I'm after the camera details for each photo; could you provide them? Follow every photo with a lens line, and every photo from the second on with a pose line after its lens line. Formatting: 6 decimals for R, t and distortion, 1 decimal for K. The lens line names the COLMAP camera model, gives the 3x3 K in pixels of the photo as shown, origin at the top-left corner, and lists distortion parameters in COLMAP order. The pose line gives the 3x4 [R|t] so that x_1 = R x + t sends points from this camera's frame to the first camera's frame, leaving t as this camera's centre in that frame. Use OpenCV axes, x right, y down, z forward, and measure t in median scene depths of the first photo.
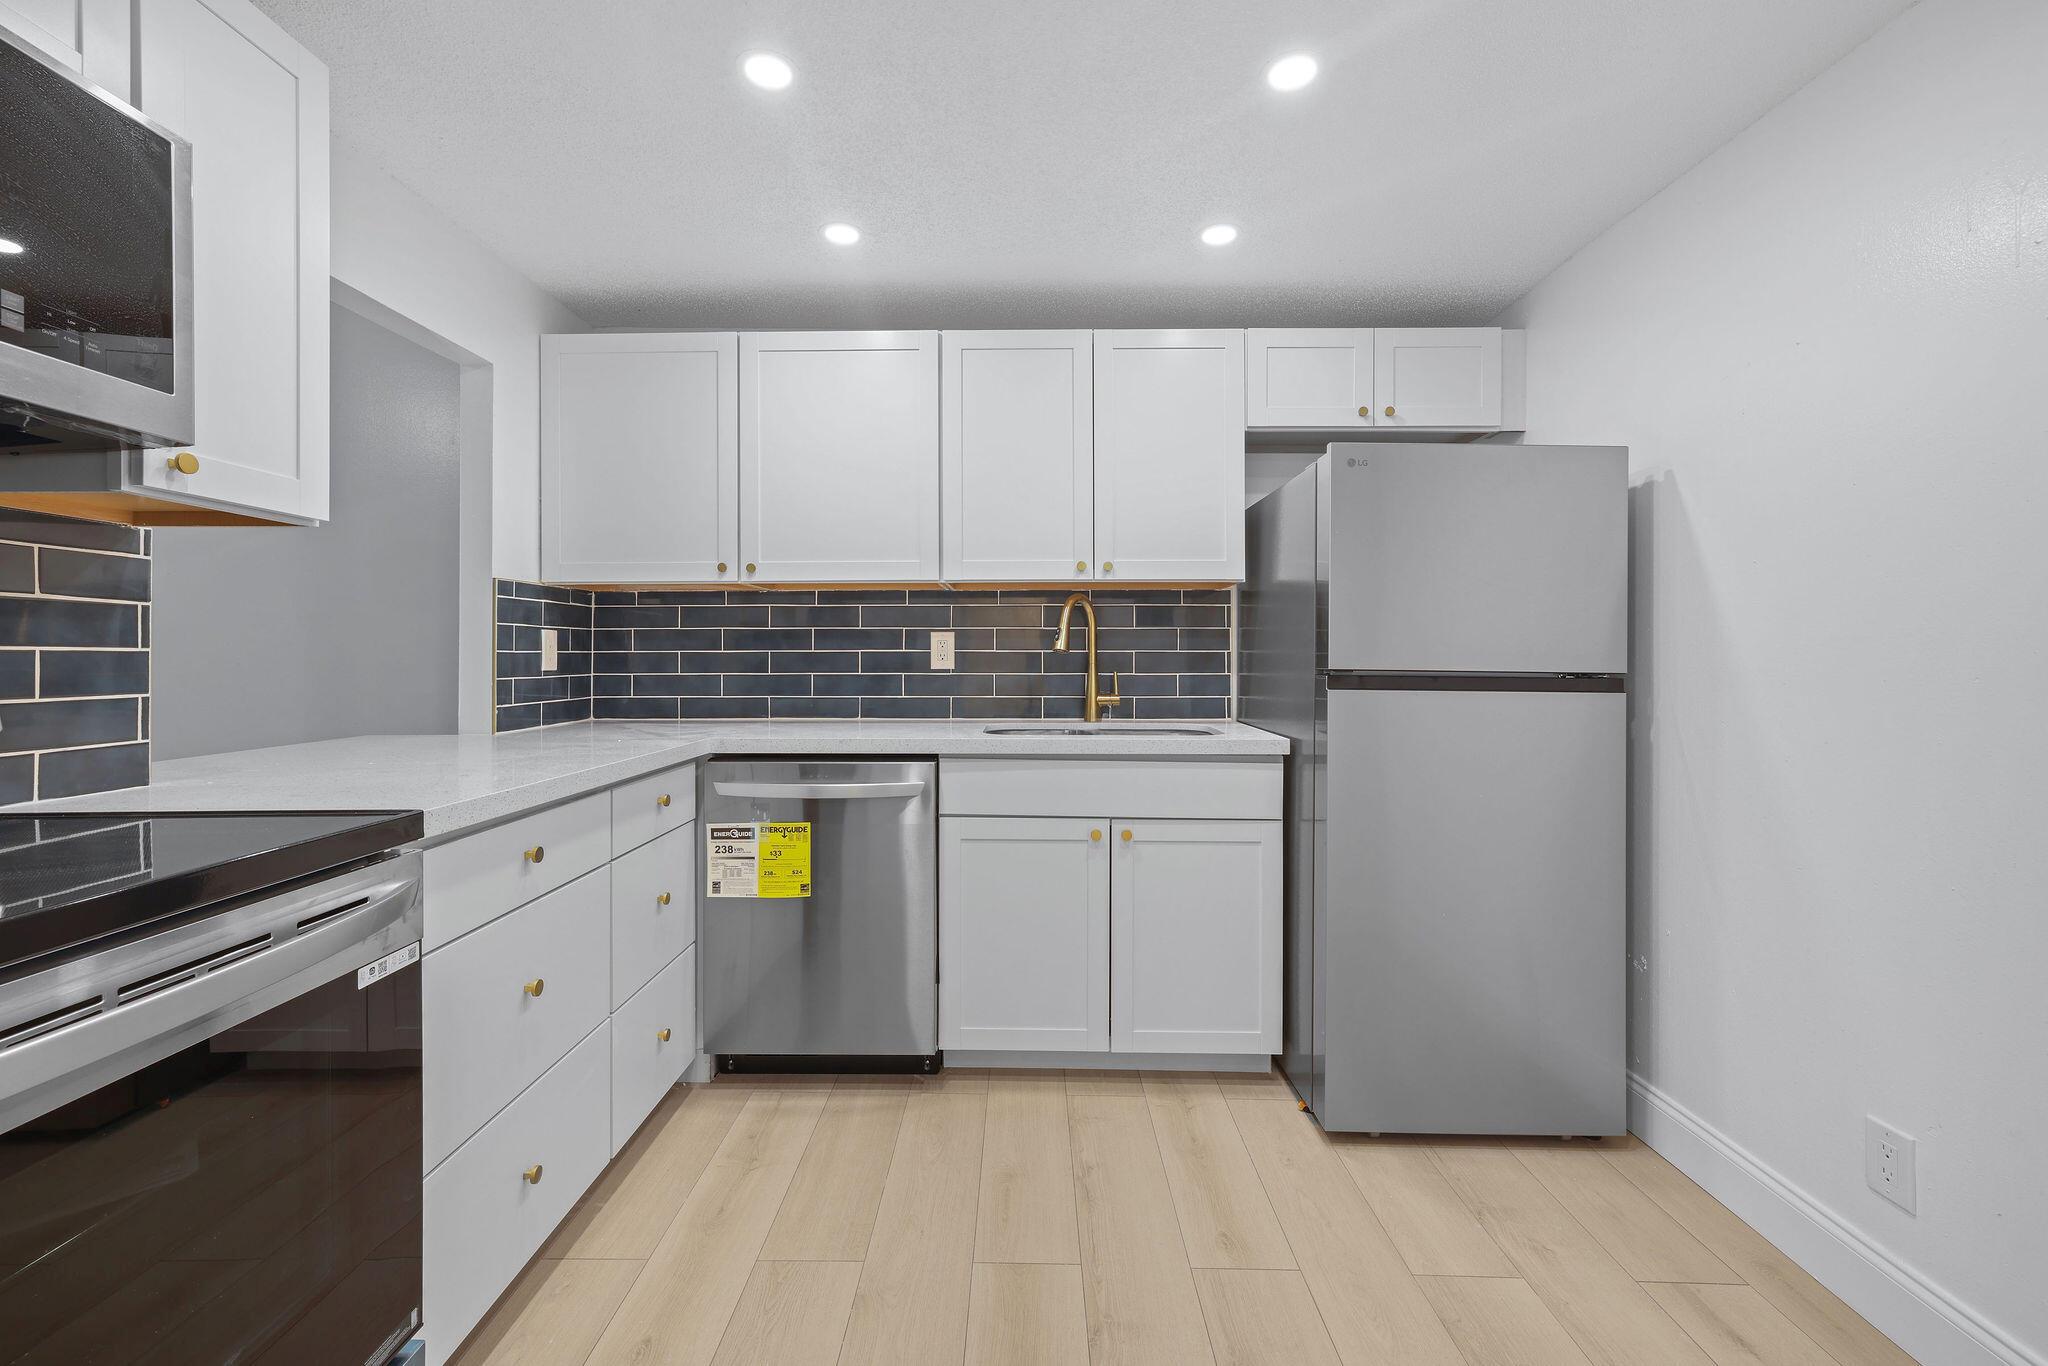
lens RADIAL K [[858.7, 0, 1011.7], [0, 858.7, 653.7], [0, 0, 1]] dist [0.005603, 0.002939]
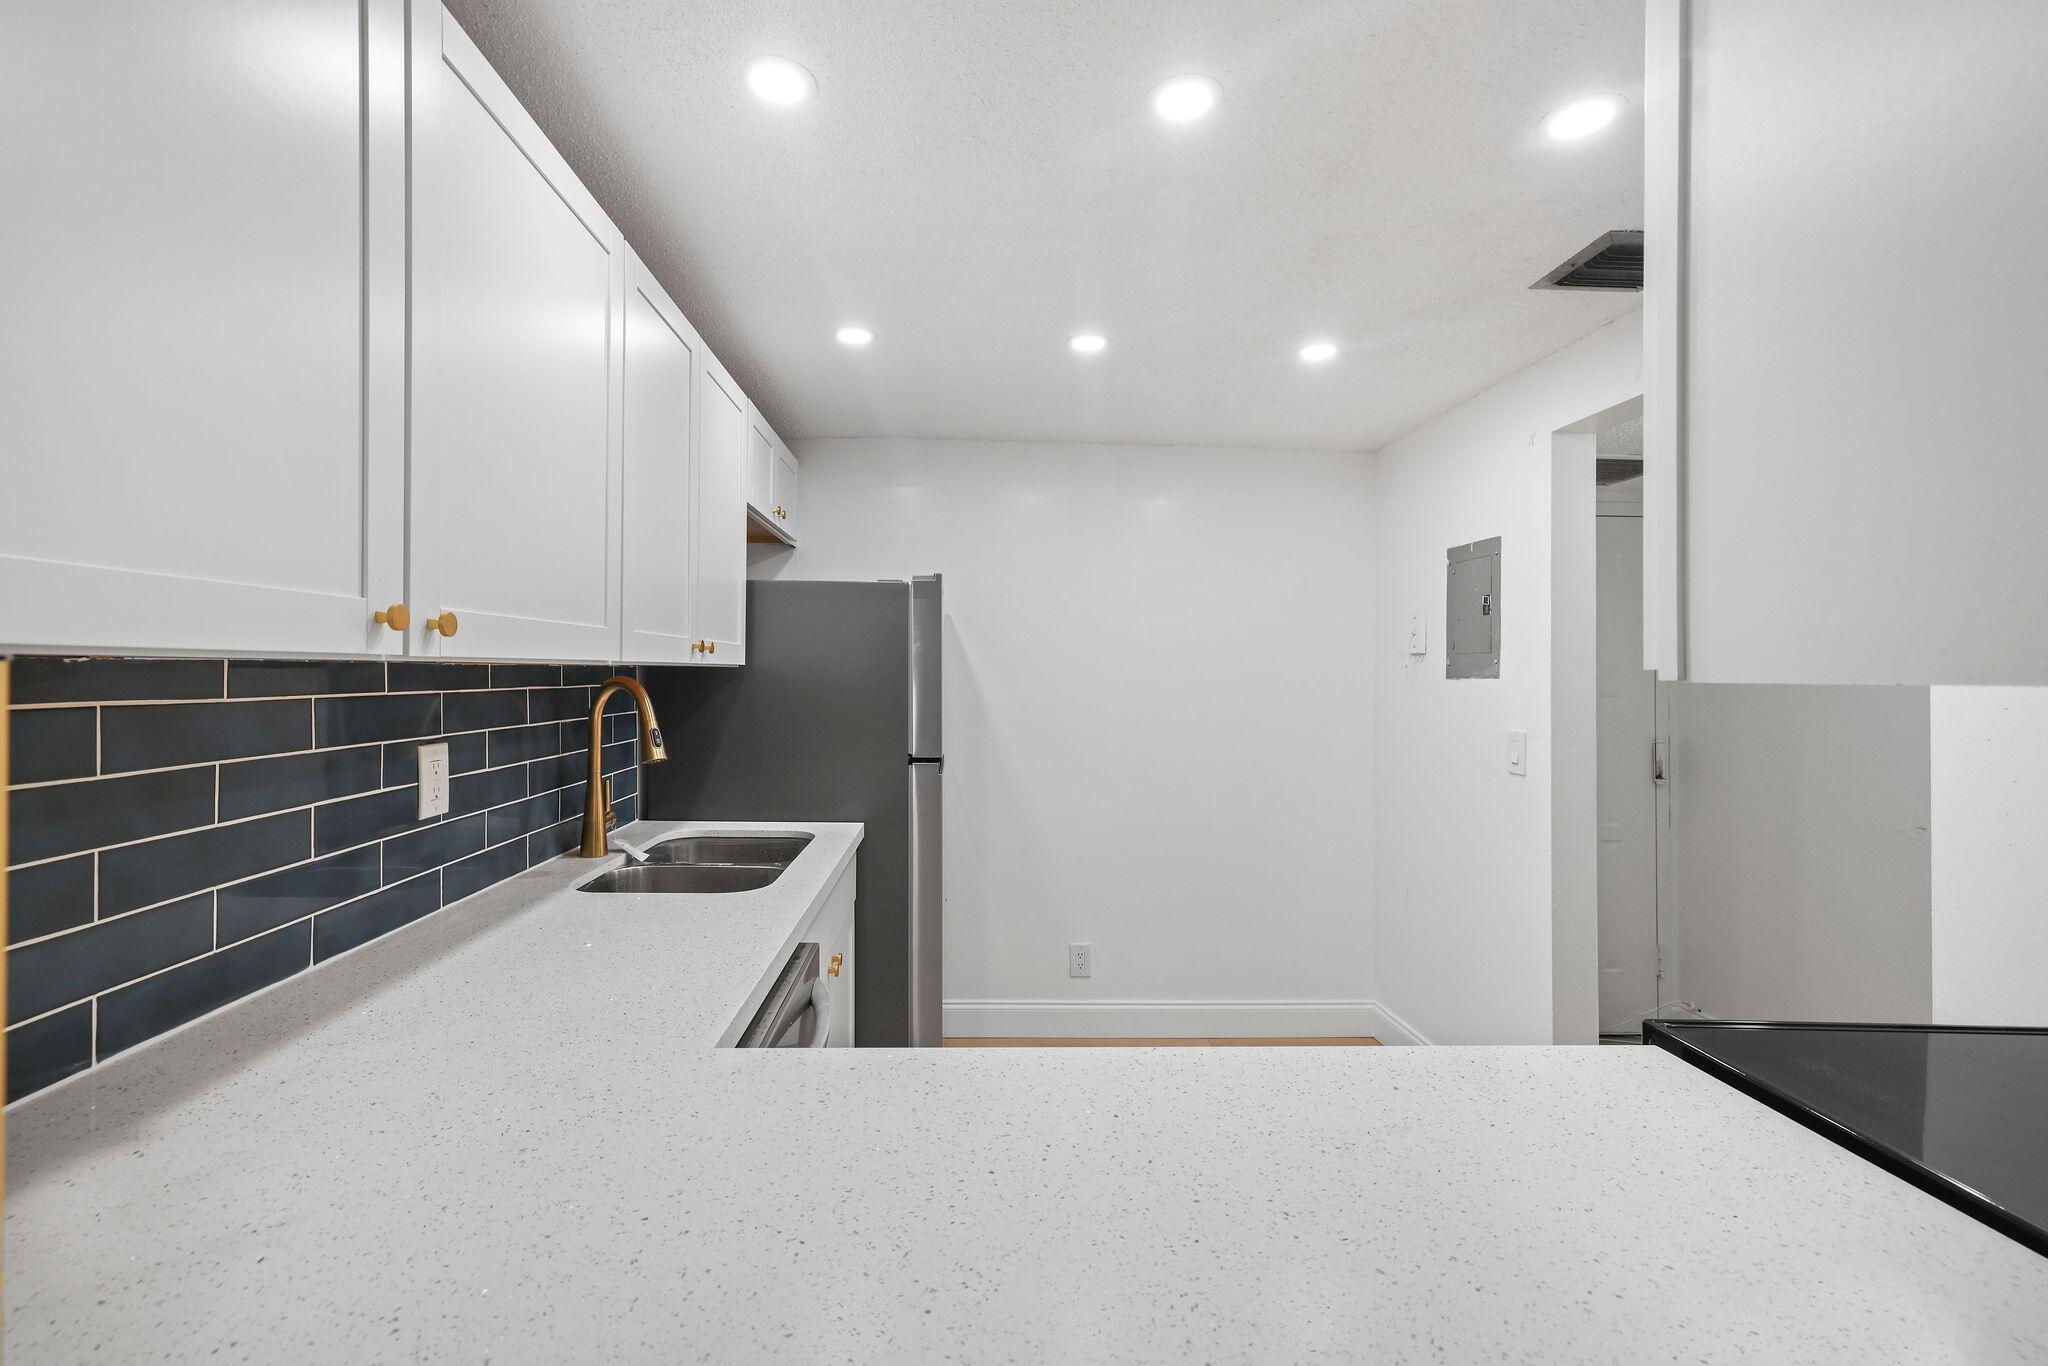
lens RADIAL K [[858.7, 0, 1021.2], [0, 858.7, 679.0], [0, 0, 1]] dist [0.005603, 0.002939]
pose [[-0.113147, -0.006375, 0.993558, -0.799167], [-0.005800, 0.999967, 0.005755, -0.087491], [-0.993561, -0.005111, -0.113180, 0.892134]]
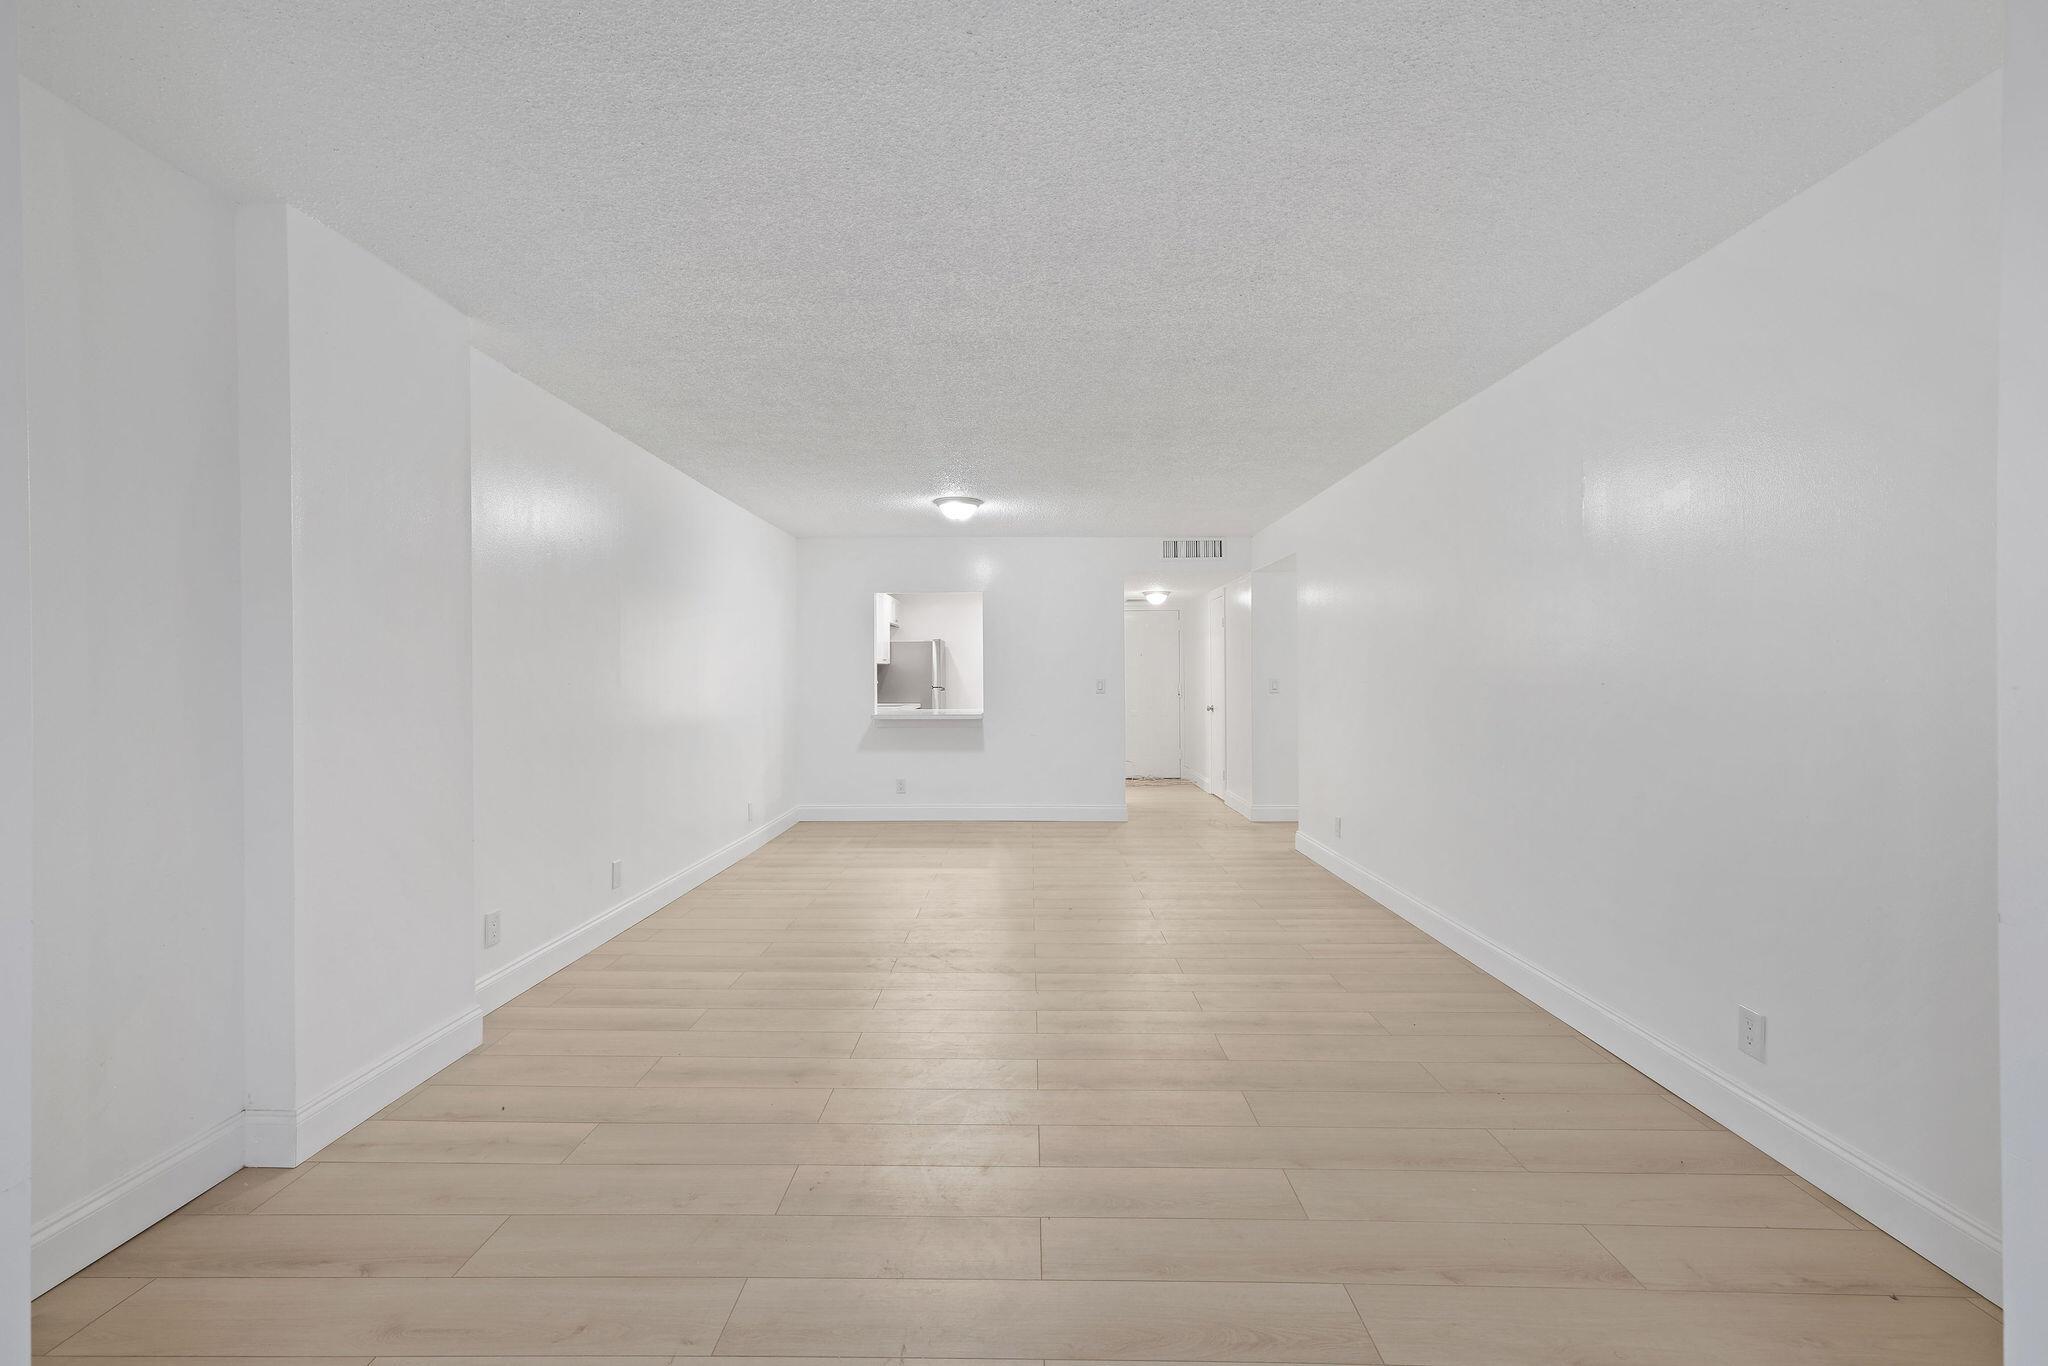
lens RADIAL K [[858.7, 0, 1041.4], [0, 858.7, 670.0], [0, 0, 1]] dist [0.005603, 0.002939]
pose [[-0.030127, 0.005922, 0.999529, -3.842488], [0.006259, 0.999964, -0.005736, -0.033485], [-0.999526, 0.006083, -0.030163, 0.509605]]
